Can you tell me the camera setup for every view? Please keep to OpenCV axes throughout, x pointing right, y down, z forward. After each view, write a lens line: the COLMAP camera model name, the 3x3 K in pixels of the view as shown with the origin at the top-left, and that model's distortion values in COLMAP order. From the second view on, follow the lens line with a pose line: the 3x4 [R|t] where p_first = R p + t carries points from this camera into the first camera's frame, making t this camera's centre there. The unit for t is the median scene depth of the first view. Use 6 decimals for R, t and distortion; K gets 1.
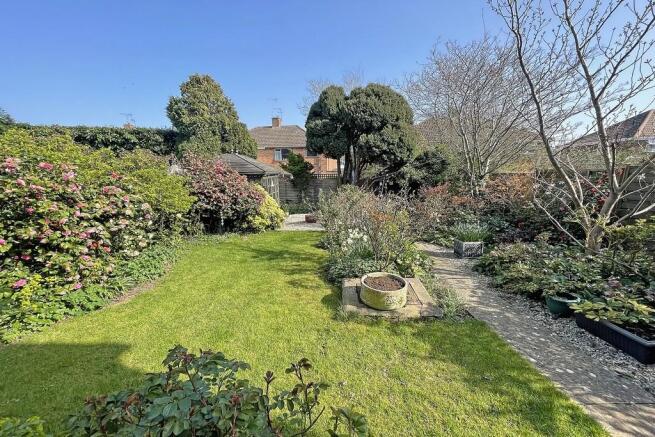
lens RADIAL K [[259.7, 0, 323.7], [0, 259.7, 232.8], [0, 0, 1]] dist [-0.000116, -0.000062]
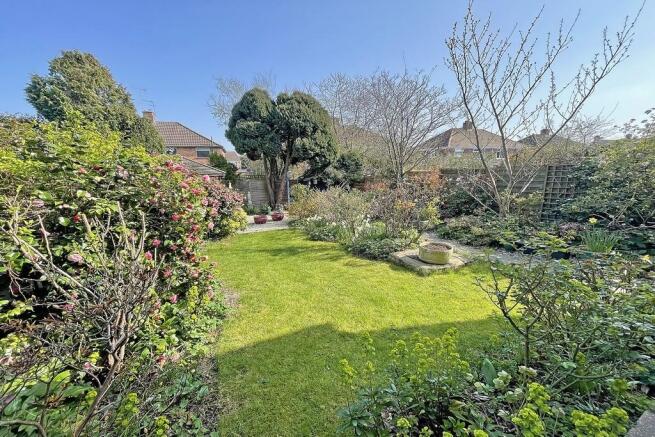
lens RADIAL K [[259.7, 0, 323.7], [0, 259.7, 232.8], [0, 0, 1]] dist [-0.000116, -0.000062]
pose [[0.893180, -0.115362, 0.434650, -0.263978], [0.116486, 0.992899, 0.024156, 0.000637], [-0.434350, 0.029054, 0.900276, -0.011776]]
